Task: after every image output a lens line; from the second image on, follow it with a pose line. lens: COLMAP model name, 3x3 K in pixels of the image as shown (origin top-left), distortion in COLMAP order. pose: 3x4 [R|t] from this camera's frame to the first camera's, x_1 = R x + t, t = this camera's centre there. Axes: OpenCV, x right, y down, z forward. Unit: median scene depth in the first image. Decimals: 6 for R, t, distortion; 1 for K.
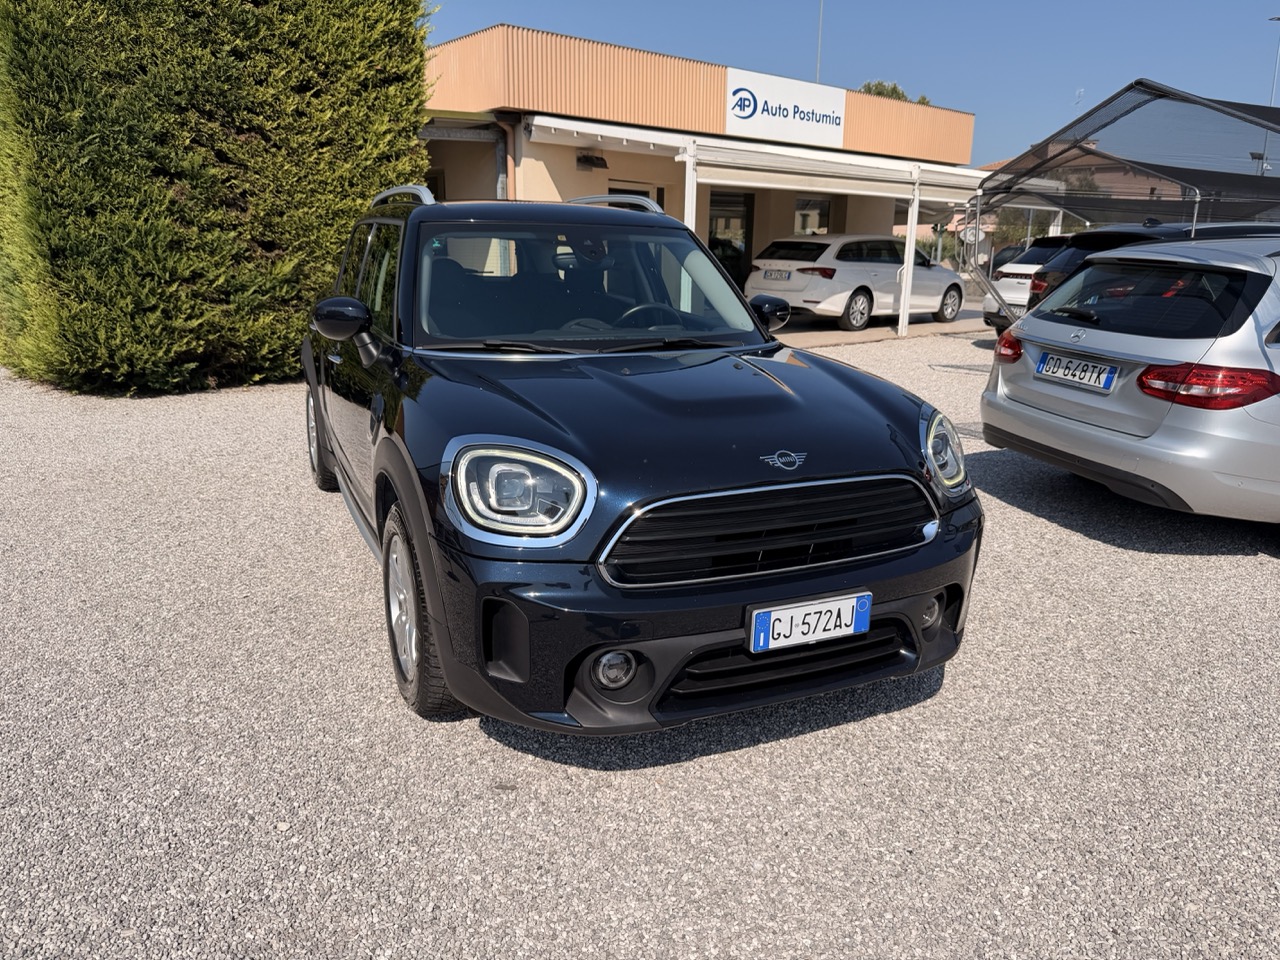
lens RADIAL K [[903.4, 0, 640.0], [0, 903.4, 480.0], [0, 0, 1]] dist [0.008207, 0.000909]
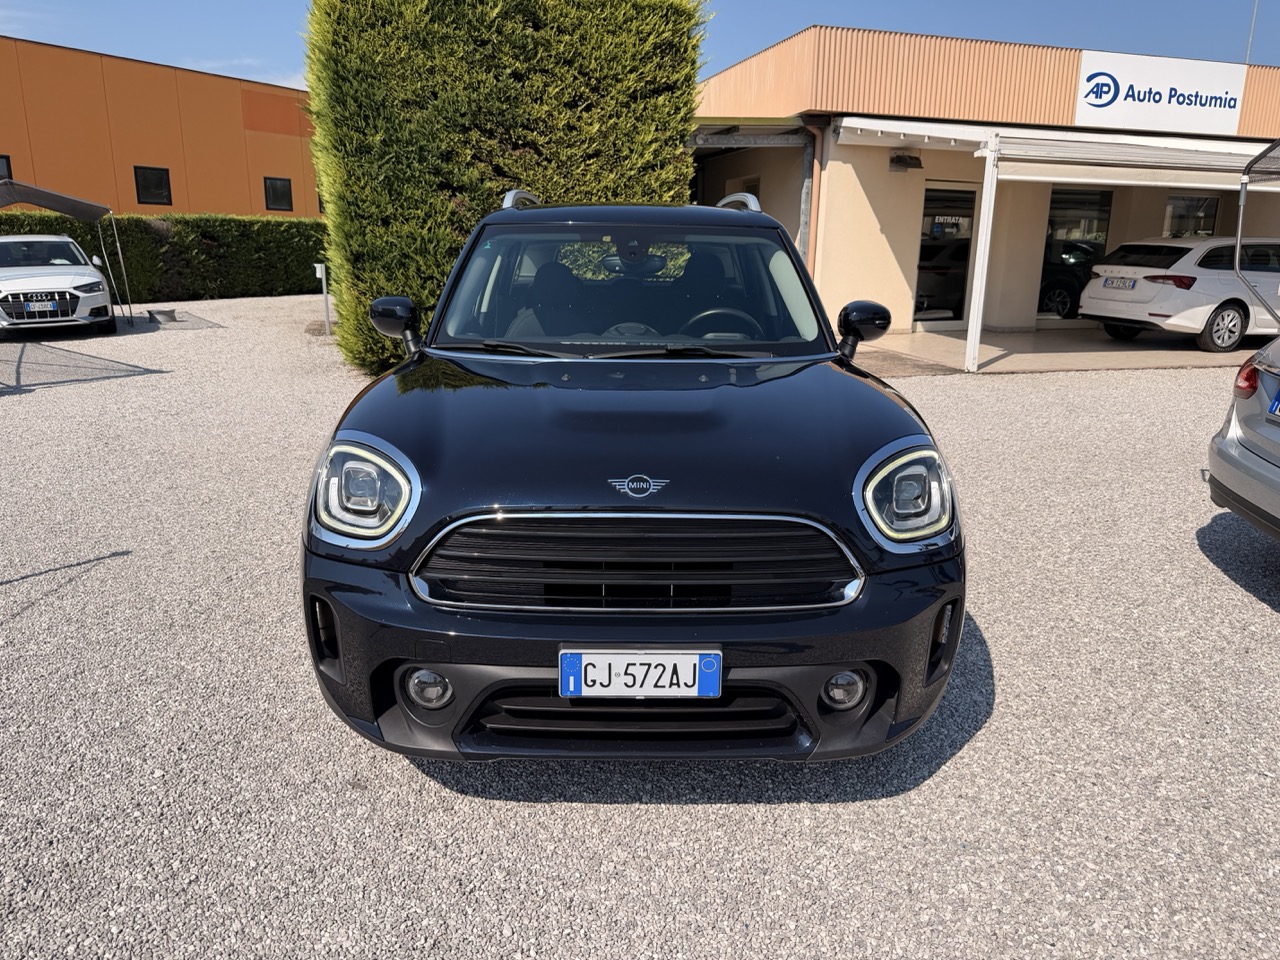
lens RADIAL K [[894.5, 0, 646.5], [0, 894.5, 475.2], [0, 0, 1]] dist [0.102153, -0.155328]
pose [[0.922571, 0.090453, -0.375074, 0.145219], [-0.095461, 0.995419, 0.005251, -0.011033], [0.373831, 0.030961, 0.926980, 0.056643]]
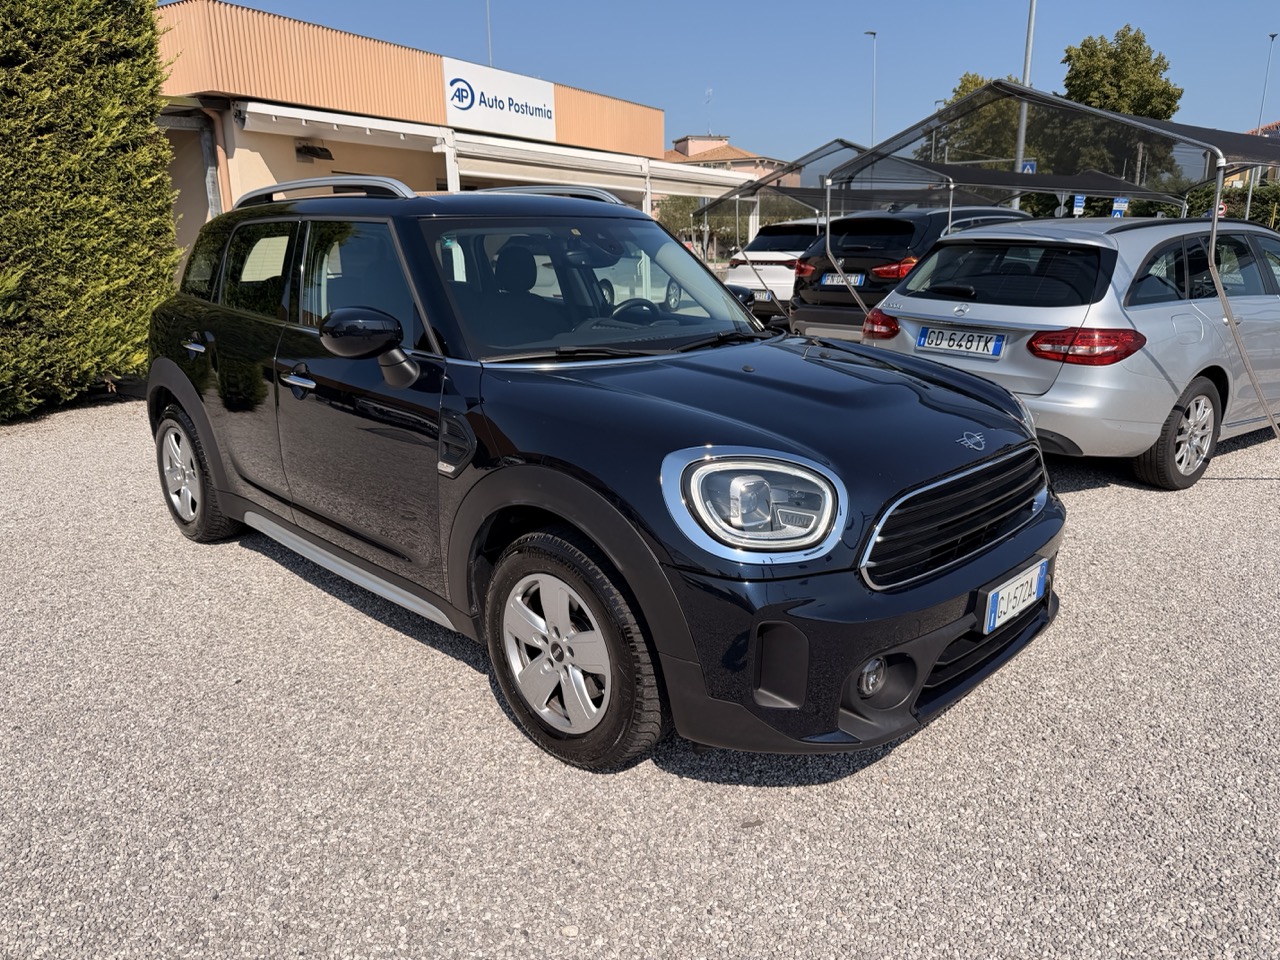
lens RADIAL K [[900.8, 0, 641.5], [0, 900.8, 483.9], [0, 0, 1]] dist [-0.000325, -0.000754]
pose [[0.935324, -0.118547, 0.333339, -0.155672], [0.114762, 0.992906, 0.031100, -0.014580], [-0.334661, 0.009166, 0.942294, 0.049295]]
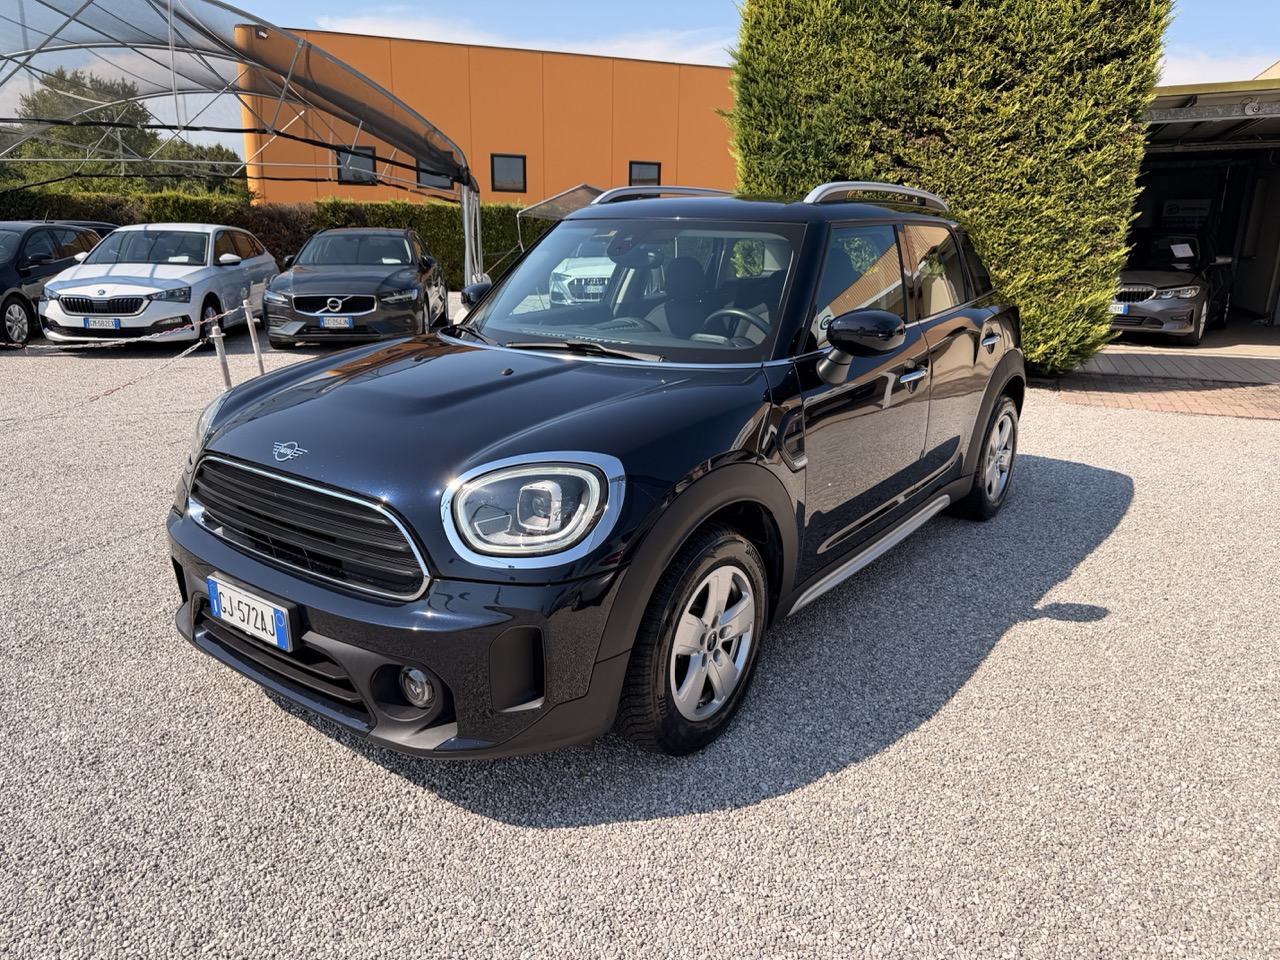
lens RADIAL K [[906.2, 0, 663.7], [0, 906.2, 485.6], [0, 0, 1]] dist [0.003712, 0.003423]
pose [[0.524644, 0.221356, -0.822040, 0.332195], [-0.226731, 0.967061, 0.115702, -0.050962], [0.820574, 0.125680, 0.557551, 0.228362]]
